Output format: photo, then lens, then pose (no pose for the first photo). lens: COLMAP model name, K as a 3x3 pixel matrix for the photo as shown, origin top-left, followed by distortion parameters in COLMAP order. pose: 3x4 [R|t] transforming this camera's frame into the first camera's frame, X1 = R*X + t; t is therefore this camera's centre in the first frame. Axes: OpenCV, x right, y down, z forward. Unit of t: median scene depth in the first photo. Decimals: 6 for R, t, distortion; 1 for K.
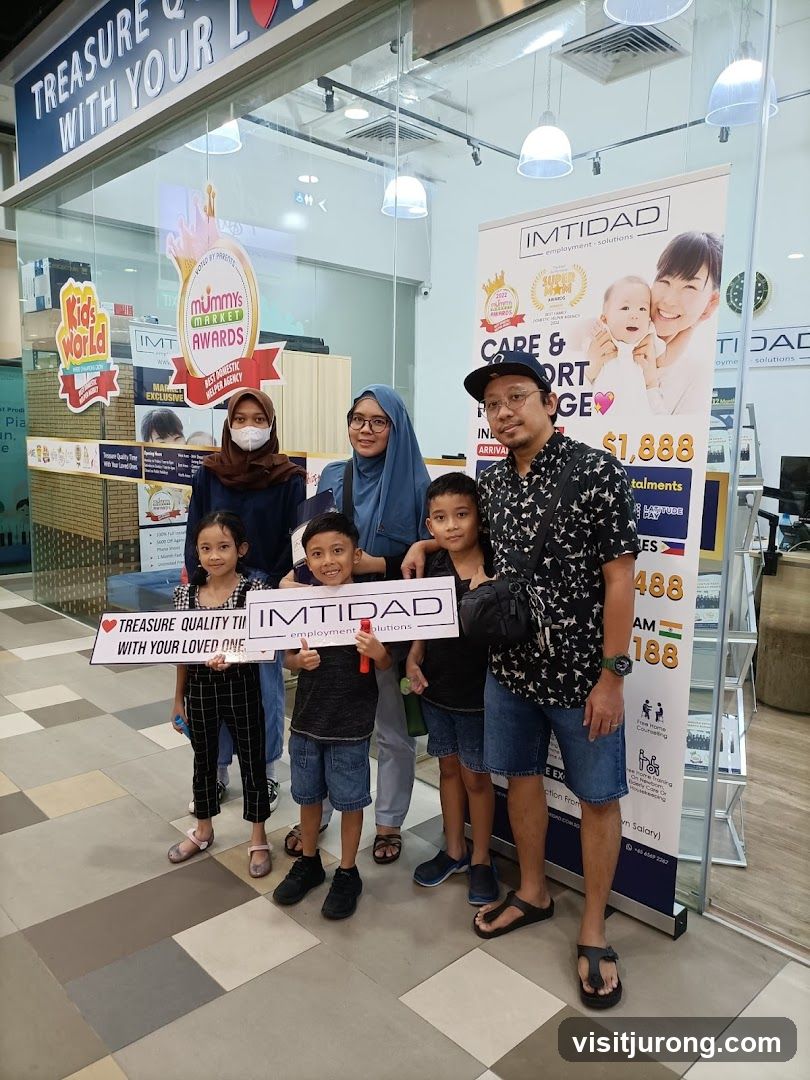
lens RADIAL K [[808.7, 0, 407.1], [0, 808.7, 548.2], [0, 0, 1]] dist [0.034109, -0.041103]
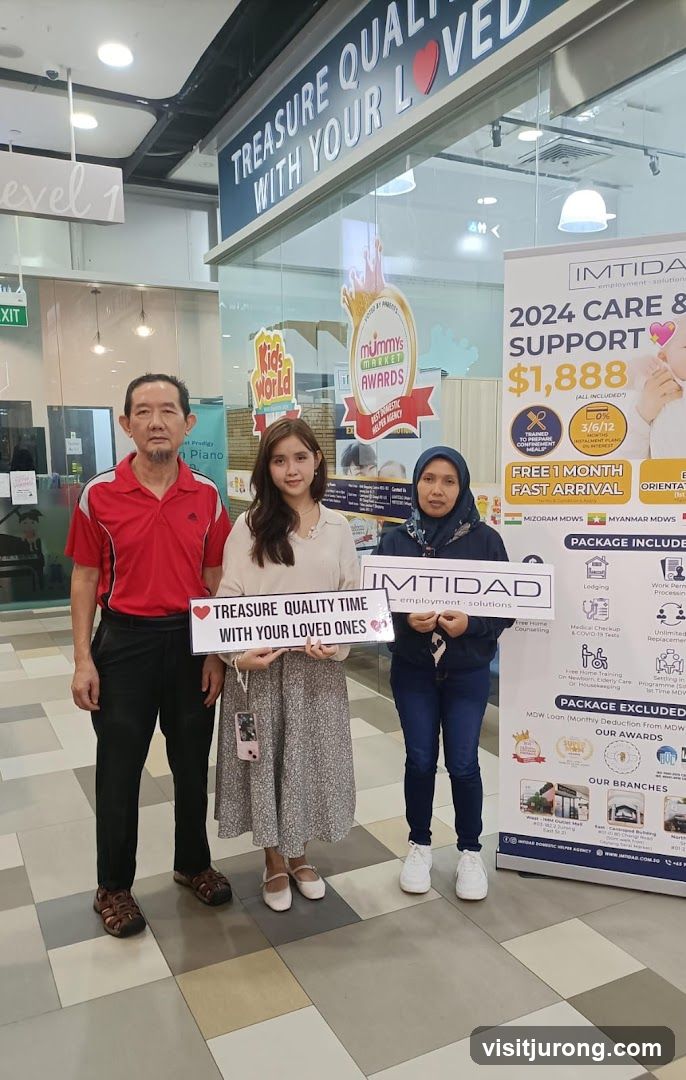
lens RADIAL K [[887.3, 0, 368.8], [0, 887.3, 551.1], [0, 0, 1]] dist [0.095652, -0.080686]
pose [[0.959583, 0.001993, -0.281419, 0.079424], [-0.009933, 0.999592, -0.026788, 0.005670], [0.281250, 0.028501, 0.959211, -0.137646]]
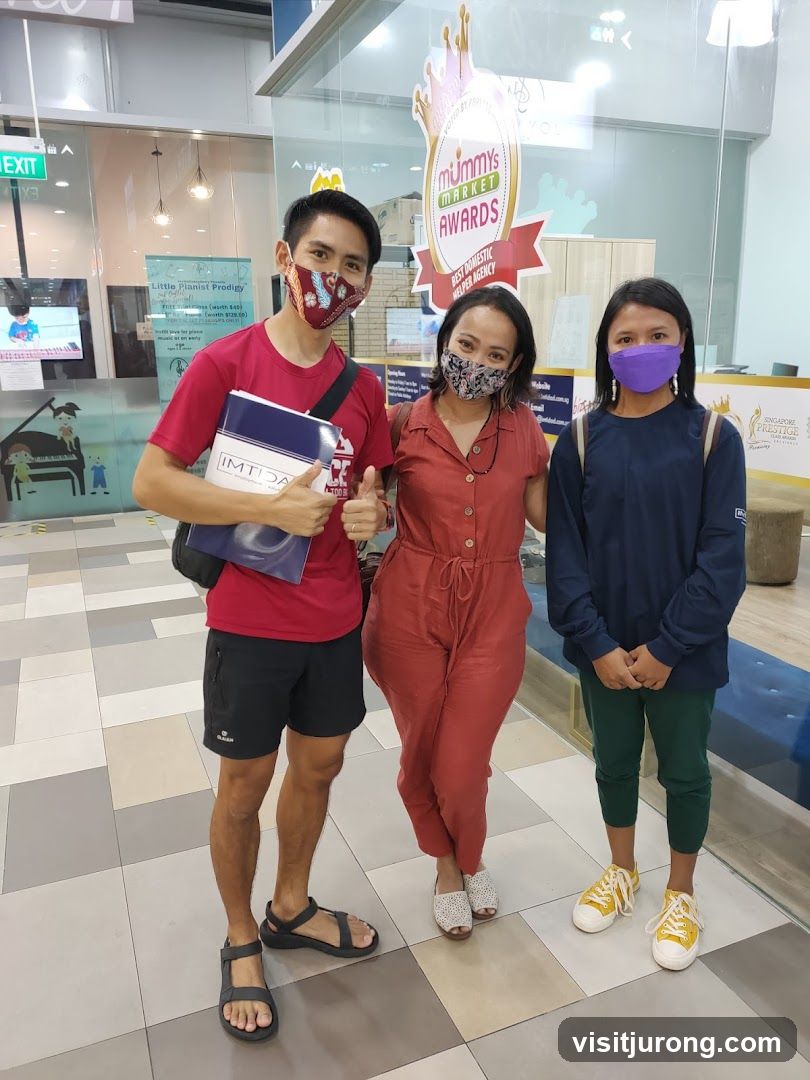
lens RADIAL K [[808.7, 0, 413.1], [0, 808.7, 537.8], [0, 0, 1]] dist [0.034109, -0.041103]
pose [[0.937226, 0.051766, -0.344859, -0.003591], [-0.019040, 0.995042, 0.097618, -0.030877], [0.348202, -0.084924, 0.933565, 0.223234]]
